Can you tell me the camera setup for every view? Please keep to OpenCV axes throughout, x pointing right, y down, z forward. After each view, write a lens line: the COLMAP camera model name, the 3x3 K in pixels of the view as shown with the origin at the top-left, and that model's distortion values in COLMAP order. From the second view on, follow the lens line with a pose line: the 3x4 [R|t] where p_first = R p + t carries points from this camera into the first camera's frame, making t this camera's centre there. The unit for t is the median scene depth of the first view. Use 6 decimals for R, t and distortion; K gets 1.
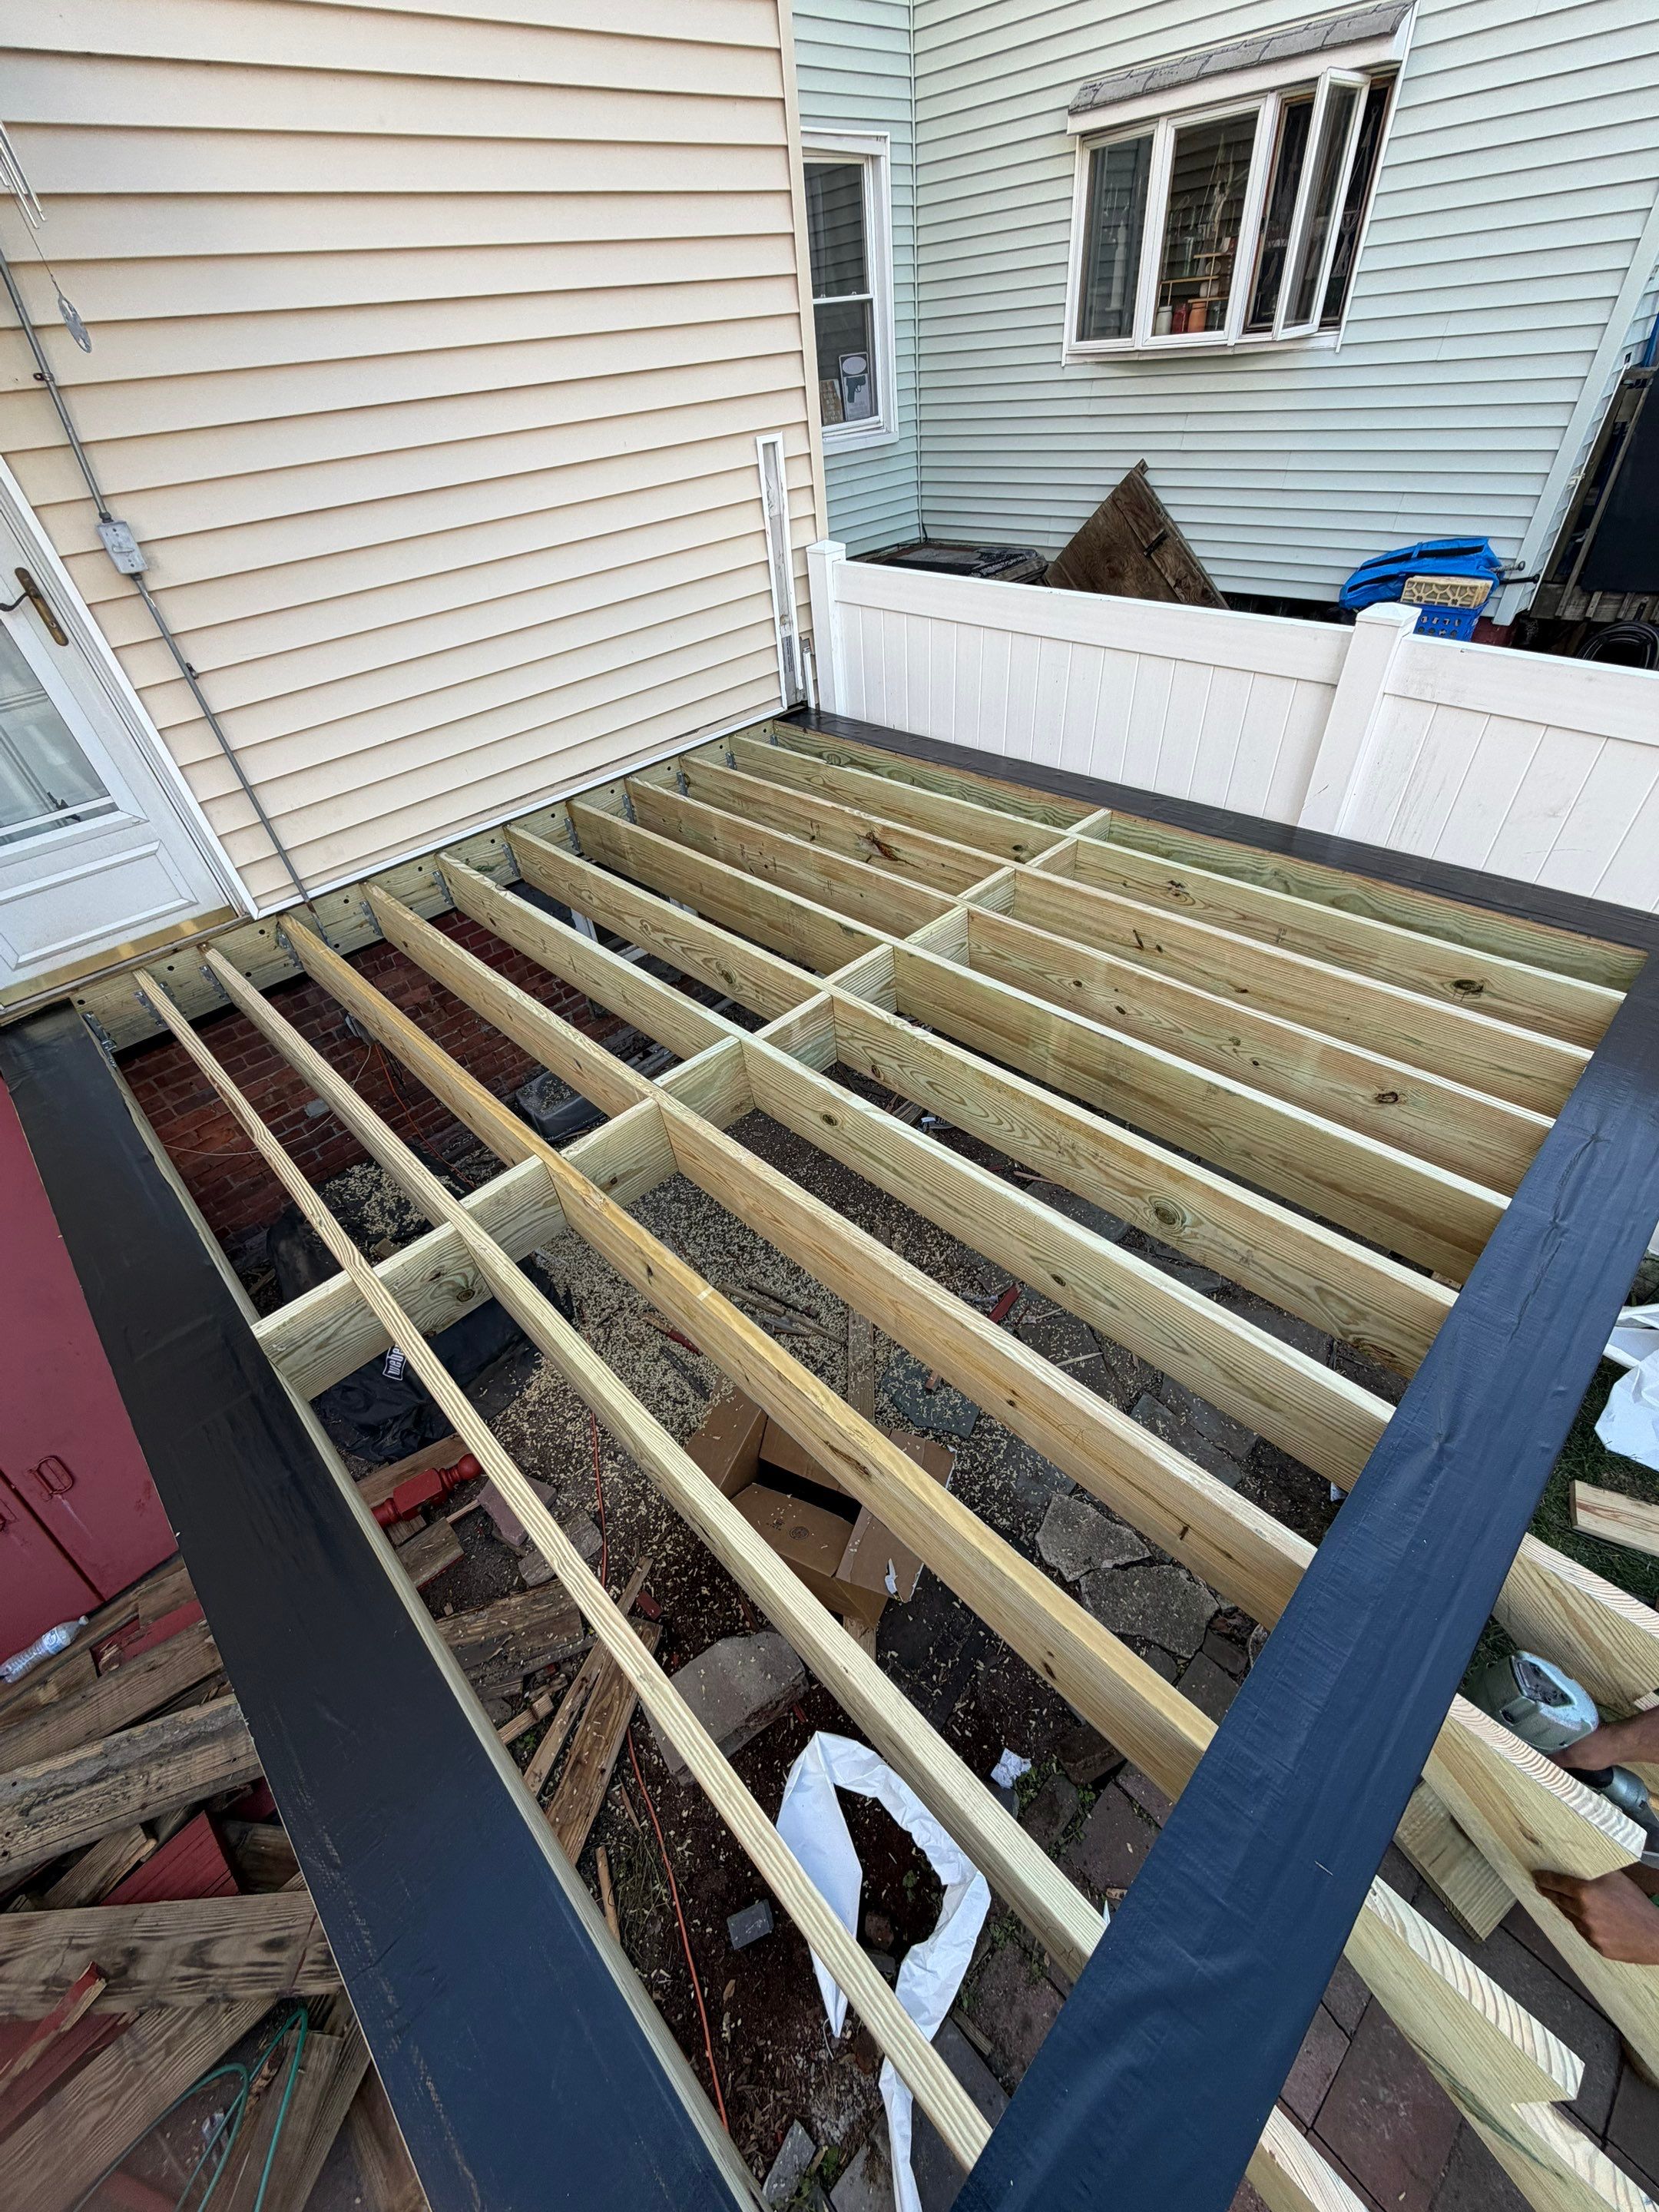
lens RADIAL K [[891.7, 0, 831.3], [0, 891.7, 1107.7], [0, 0, 1]] dist [0.004454, -0.000505]
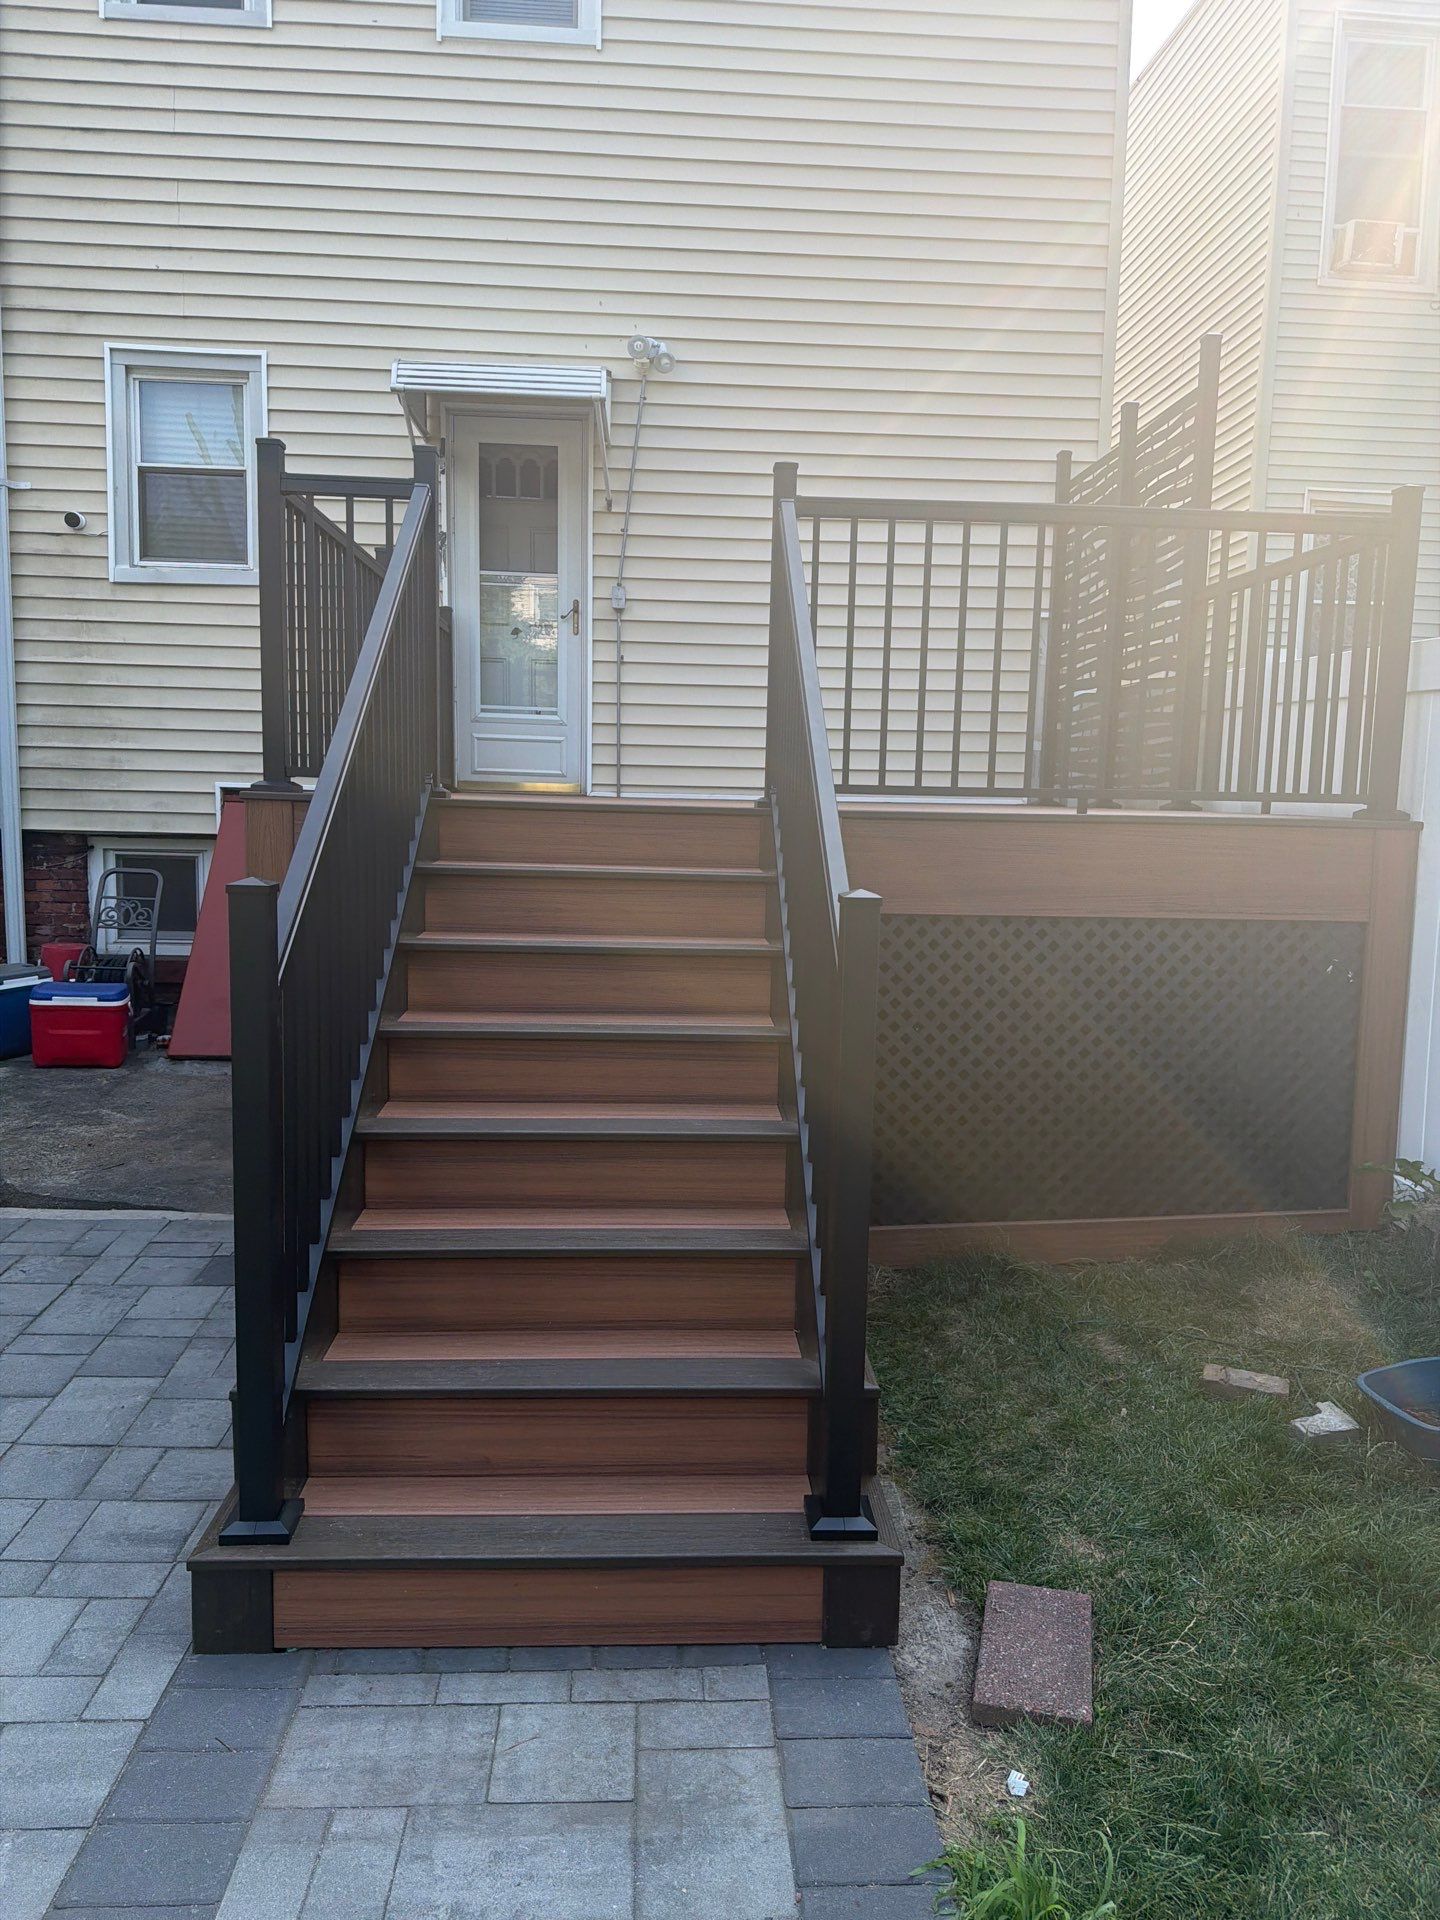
lens RADIAL K [[1406.8, 0, 702.4], [0, 1406.8, 929.6], [0, 0, 1]] dist [0.065104, -0.012764]
pose [[0.744354, 0.160603, -0.648185, 1.439313], [-0.499374, 0.778301, -0.380622, 1.009155], [0.443354, 0.607004, 0.659533, -0.524814]]
